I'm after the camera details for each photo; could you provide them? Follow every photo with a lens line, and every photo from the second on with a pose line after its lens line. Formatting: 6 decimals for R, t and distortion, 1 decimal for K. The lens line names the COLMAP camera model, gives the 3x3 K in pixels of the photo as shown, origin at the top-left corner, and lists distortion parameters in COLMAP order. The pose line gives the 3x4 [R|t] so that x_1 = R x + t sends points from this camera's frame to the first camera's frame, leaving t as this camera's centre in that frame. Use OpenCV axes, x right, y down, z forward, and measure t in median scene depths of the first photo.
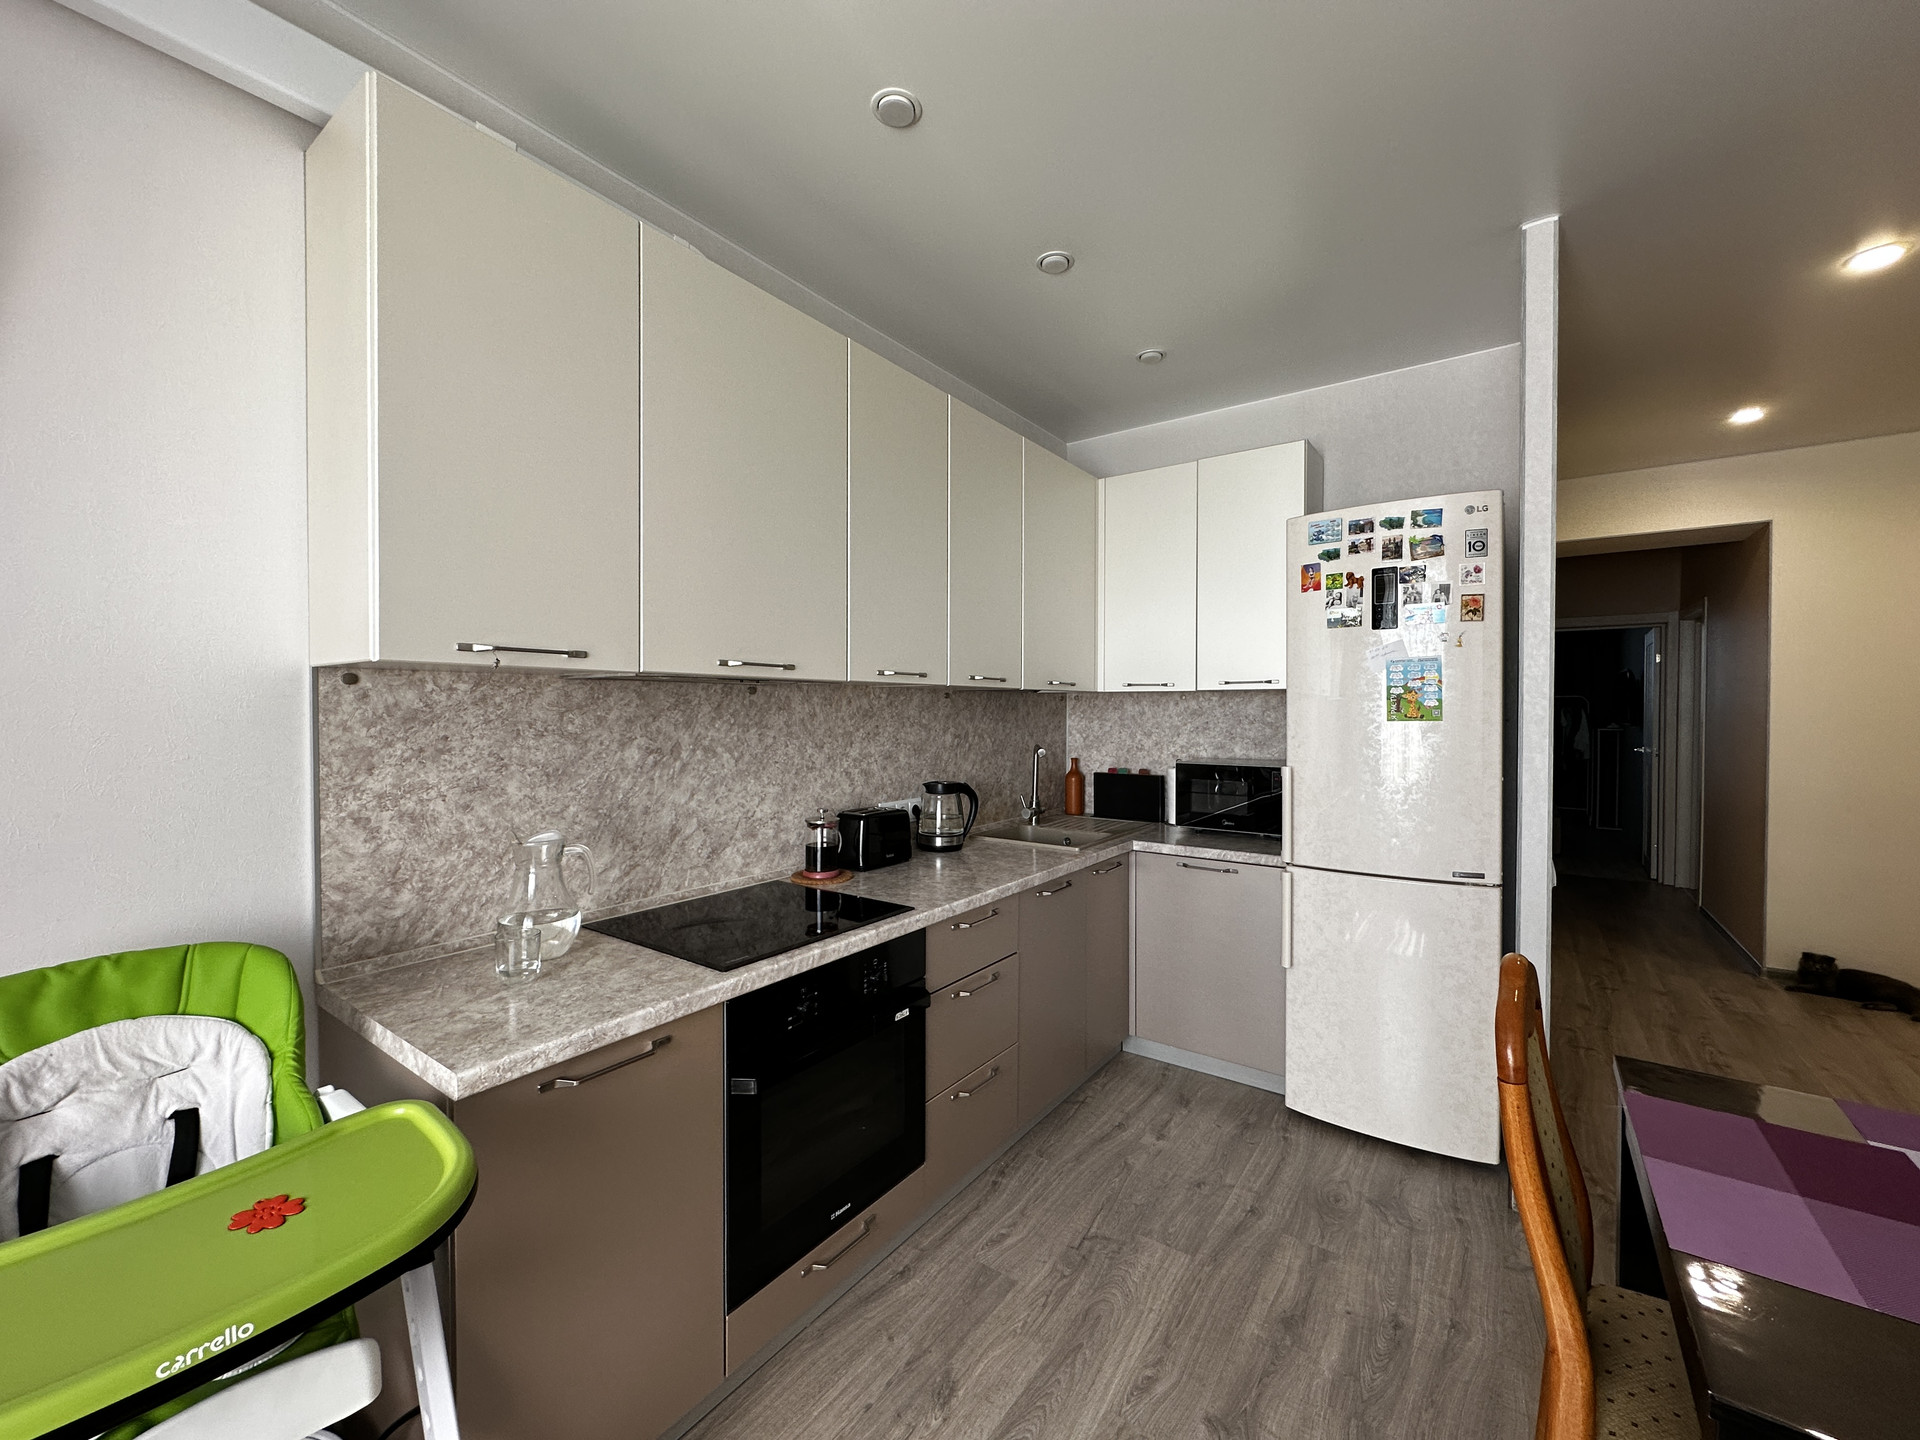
lens RADIAL K [[763.4, 0, 954.2], [0, 763.4, 723.1], [0, 0, 1]] dist [-0.004607, 0.001241]
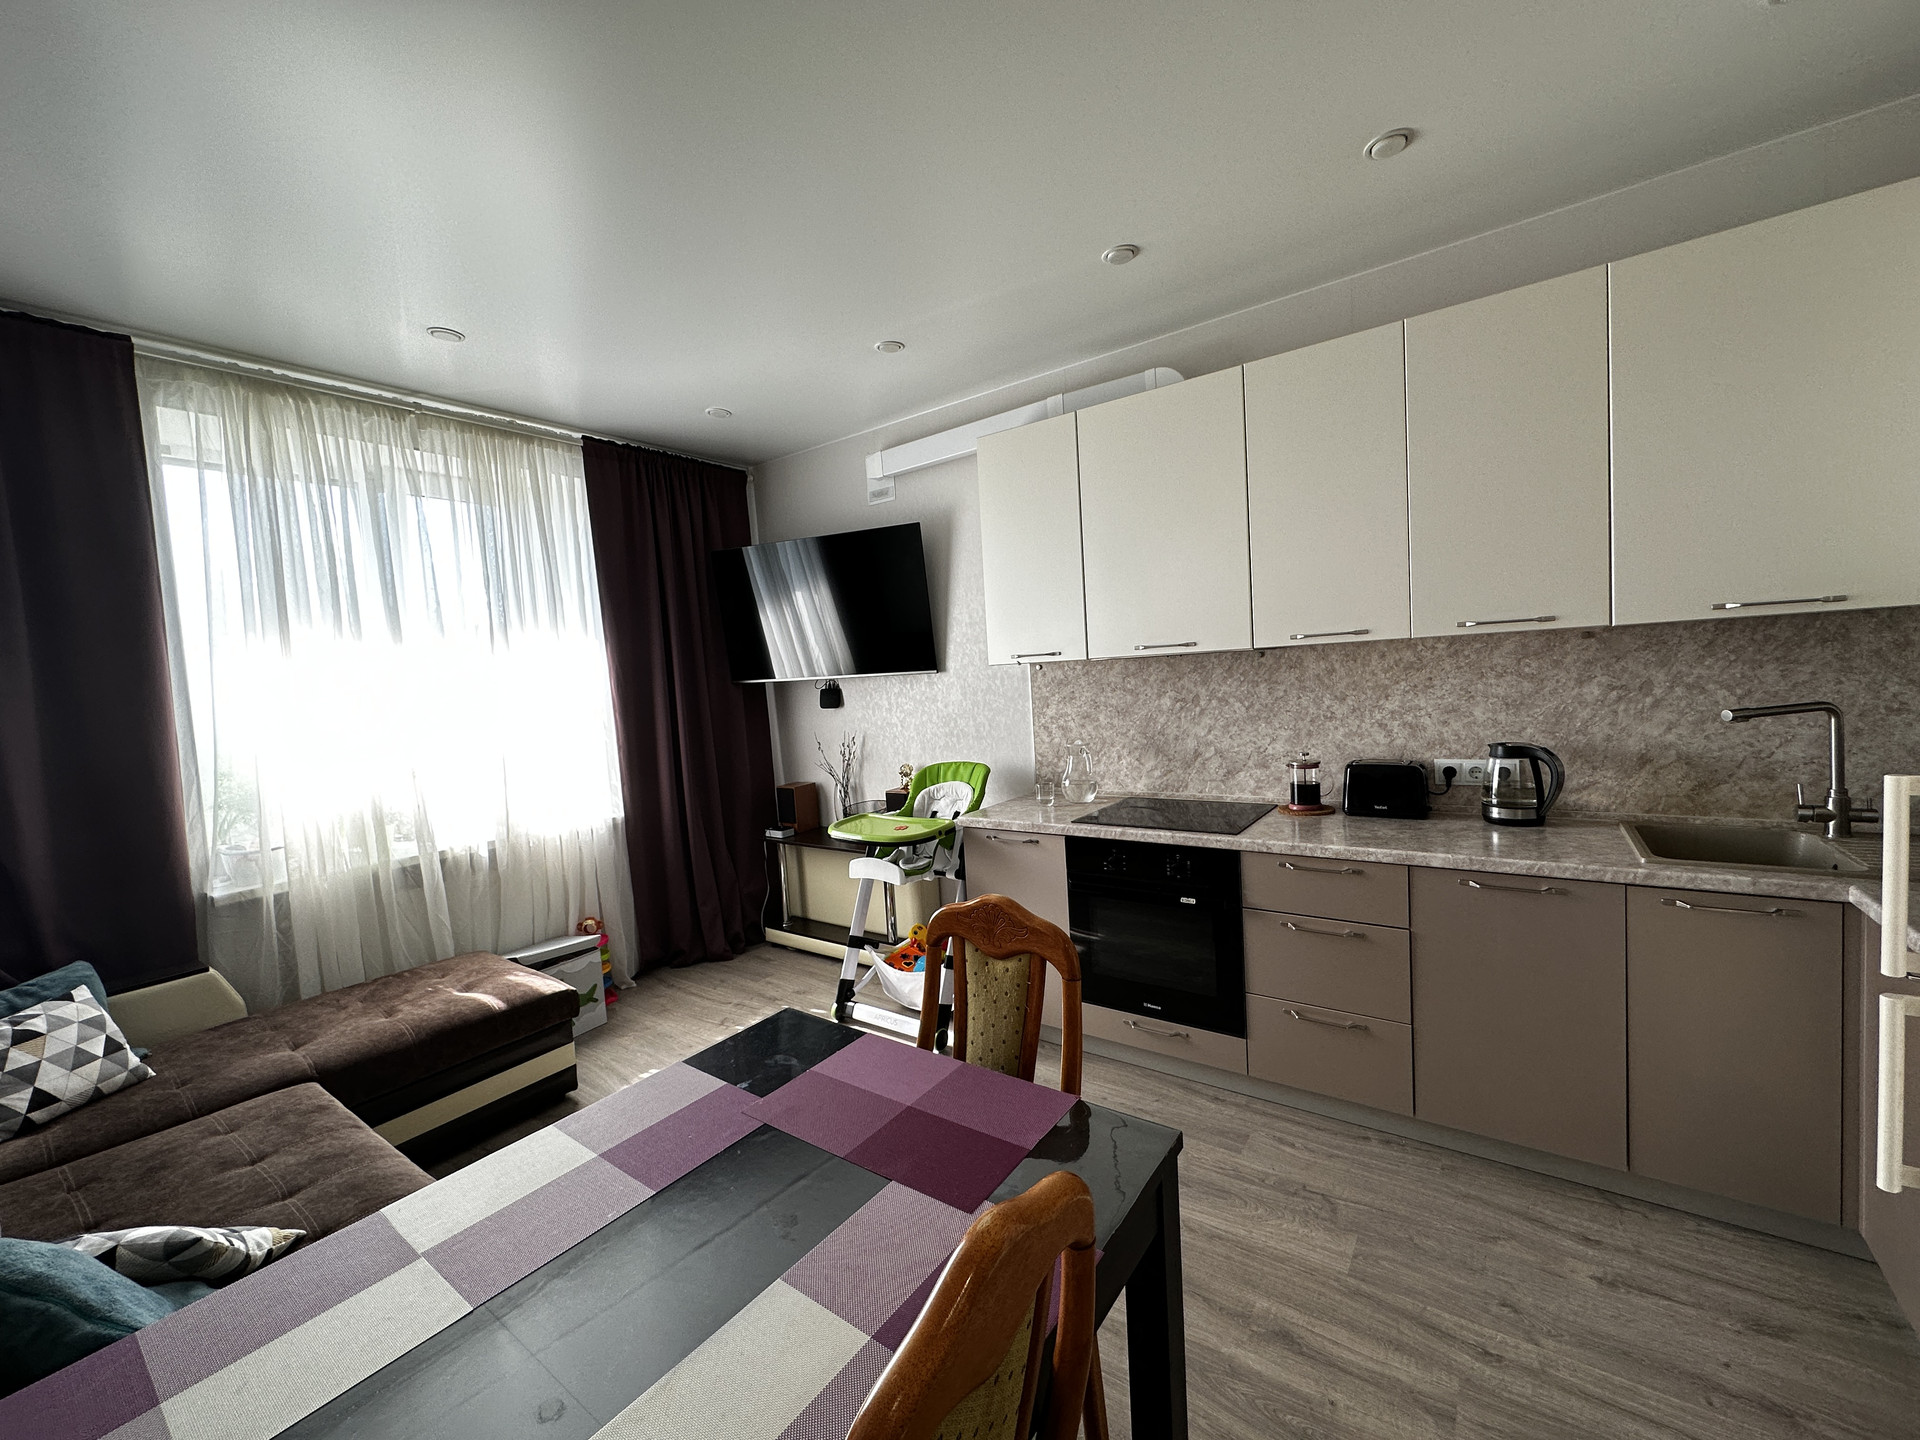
lens RADIAL K [[763.4, 0, 956.6], [0, 763.4, 714.1], [0, 0, 1]] dist [-0.004607, 0.001241]
pose [[-0.001190, 0.060326, -0.998178, 1.077648], [0.047548, 0.997053, 0.060201, -0.046549], [0.998868, -0.047389, -0.004055, 0.510851]]
